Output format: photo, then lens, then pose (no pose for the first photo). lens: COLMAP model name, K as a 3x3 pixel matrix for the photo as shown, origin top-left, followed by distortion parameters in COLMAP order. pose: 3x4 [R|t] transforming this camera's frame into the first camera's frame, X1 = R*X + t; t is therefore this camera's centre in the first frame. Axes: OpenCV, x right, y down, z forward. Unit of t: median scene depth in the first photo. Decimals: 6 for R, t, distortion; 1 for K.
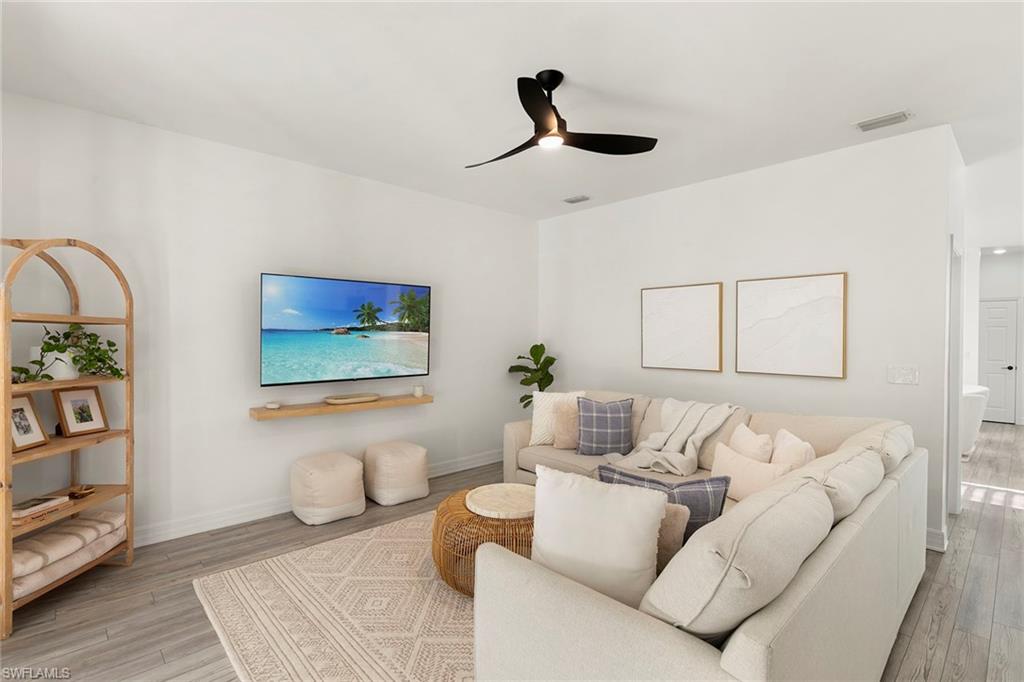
lens RADIAL K [[465.4, 0, 512.0], [0, 465.4, 341.0], [0, 0, 1]] dist [-0.030203, -0.000469]
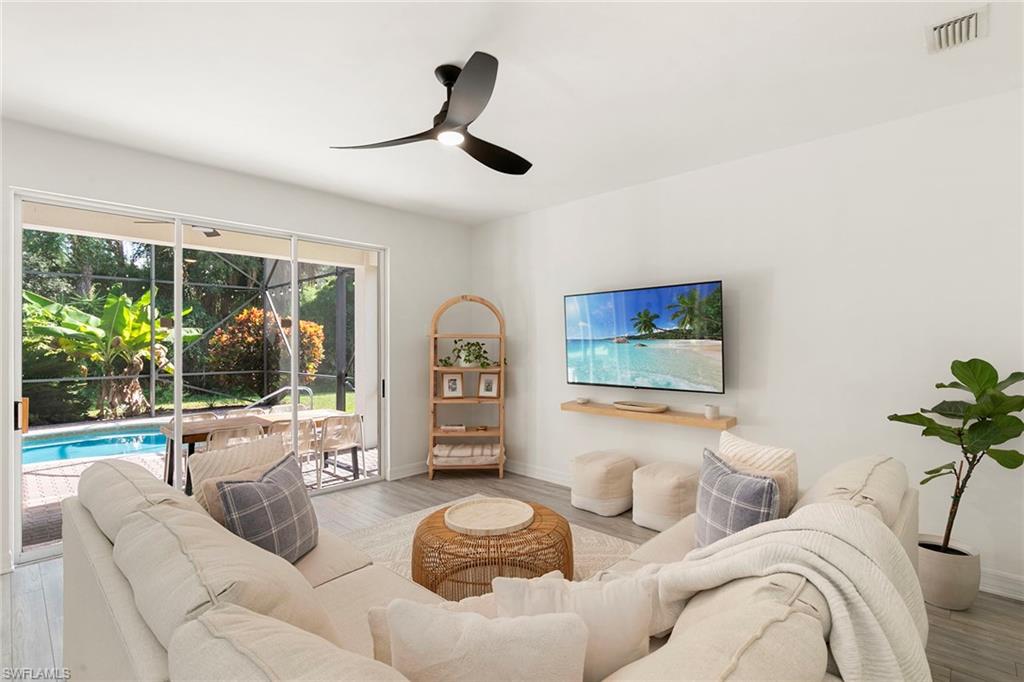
lens RADIAL K [[465.4, 0, 512.0], [0, 465.4, 341.0], [0, 0, 1]] dist [-0.030203, -0.000469]
pose [[0.034878, -0.003368, -0.999386, 0.646870], [-0.002397, 0.999991, -0.003454, -0.014447], [0.999389, 0.002516, 0.034869, 0.697820]]
